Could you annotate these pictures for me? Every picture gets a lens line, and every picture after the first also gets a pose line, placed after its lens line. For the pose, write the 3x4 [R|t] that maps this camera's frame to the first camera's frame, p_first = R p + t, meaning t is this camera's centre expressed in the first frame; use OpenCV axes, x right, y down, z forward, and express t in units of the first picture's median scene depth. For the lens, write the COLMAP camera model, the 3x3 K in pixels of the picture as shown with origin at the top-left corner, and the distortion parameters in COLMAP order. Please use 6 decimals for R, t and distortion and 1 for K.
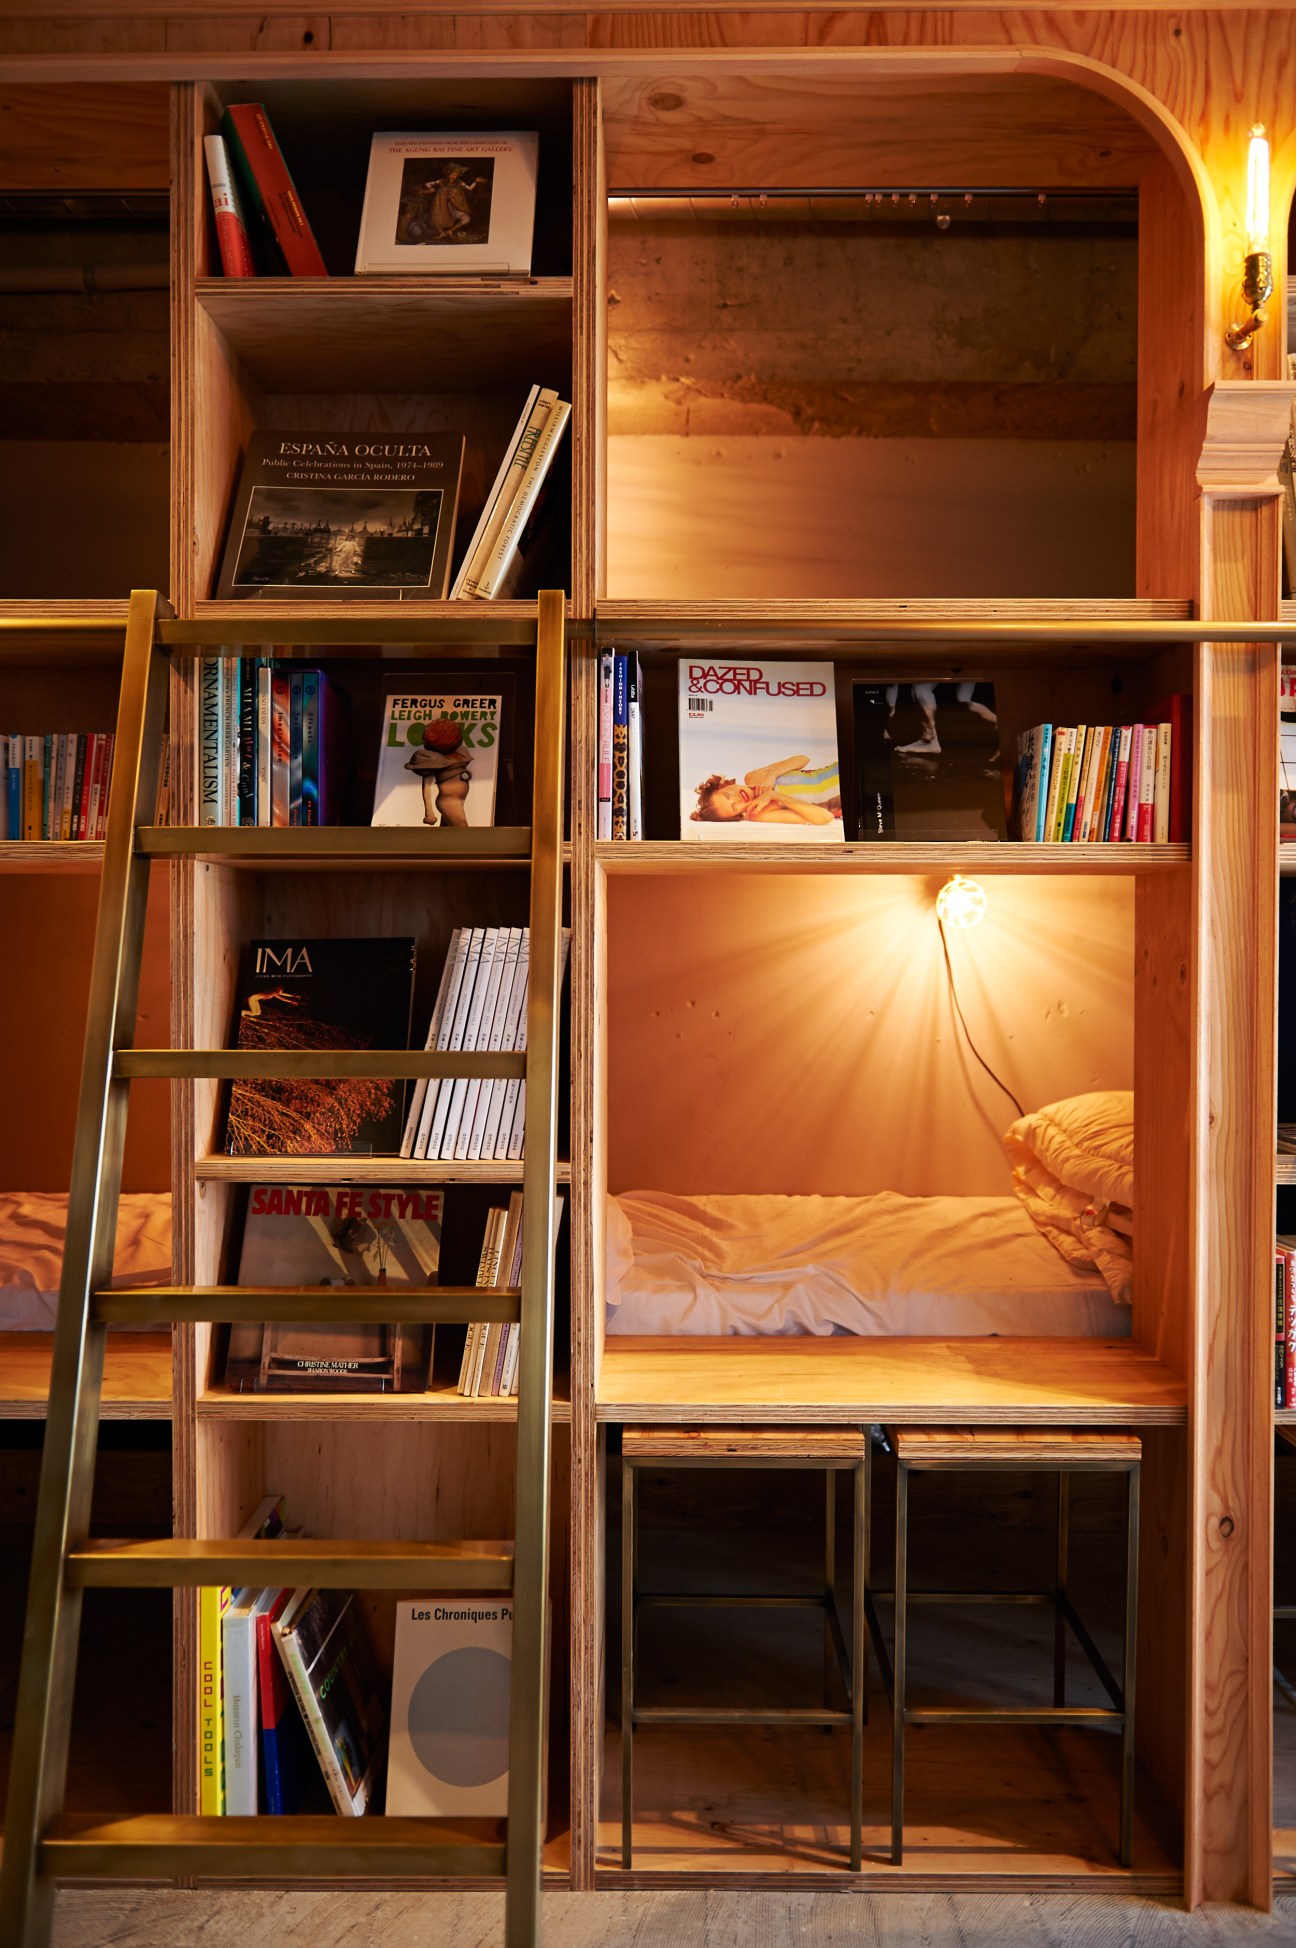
lens RADIAL K [[1321.5, 0, 644.6], [0, 1321.5, 965.9], [0, 0, 1]] dist [-0.007605, 0.003598]
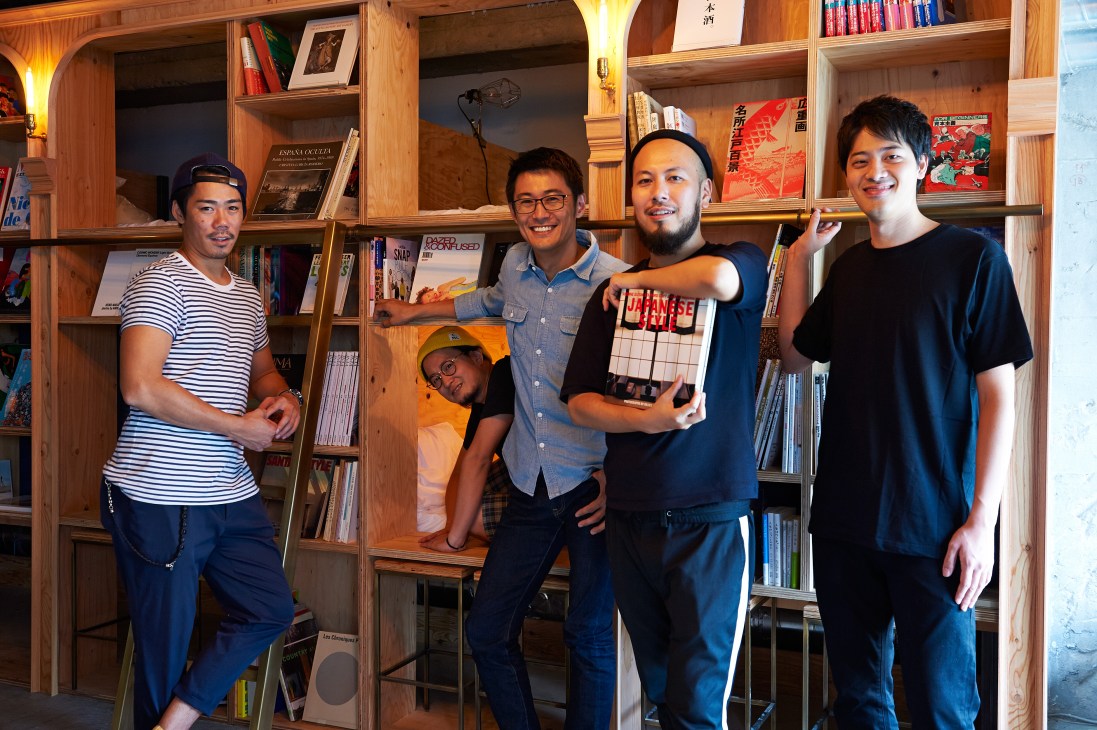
lens RADIAL K [[1097.3, 0, 551.8], [0, 1097.3, 365.4], [0, 0, 1]] dist [0.032779, 0.000000]
pose [[0.917572, 0.016198, -0.397238, 1.051573], [-0.009476, 0.999777, 0.018879, -0.045322], [0.397456, -0.013558, 0.917521, -0.706677]]
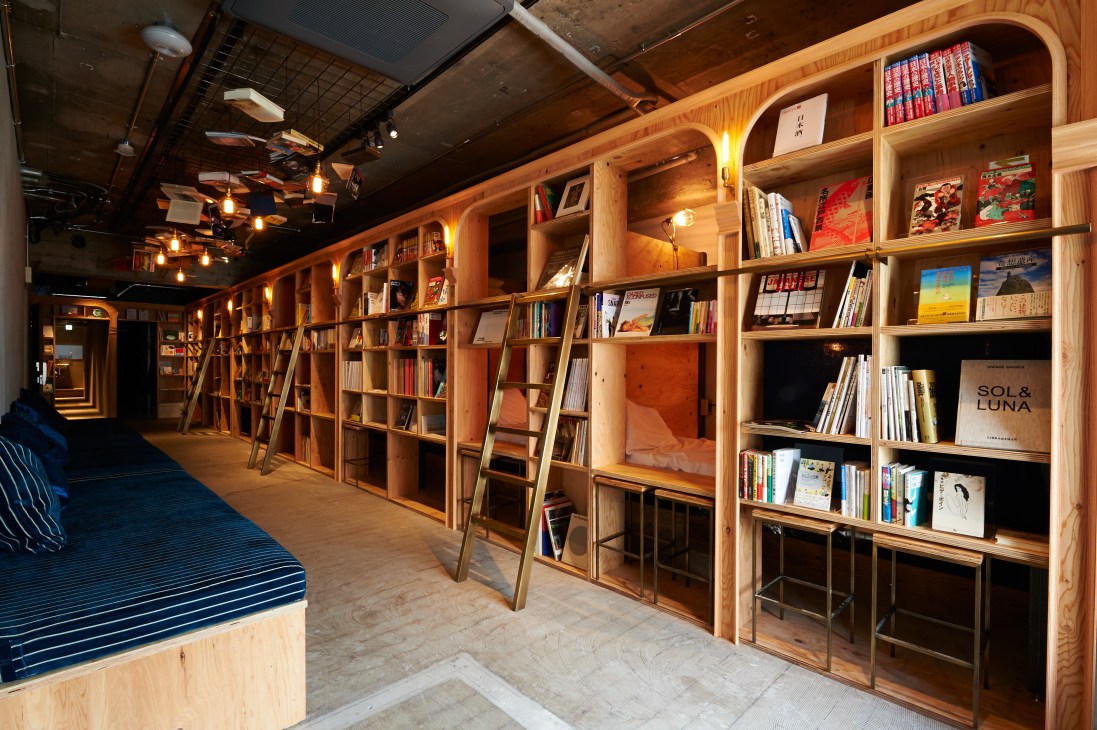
lens RADIAL K [[512.8, 0, 550.9], [0, 512.8, 368.2], [0, 0, 1]] dist [-0.013930, -0.001532]
pose [[0.708734, 0.005705, -0.705453, 1.019366], [-0.014491, 0.999874, -0.006471, 0.015516], [0.705327, 0.014809, 0.708728, -0.275273]]
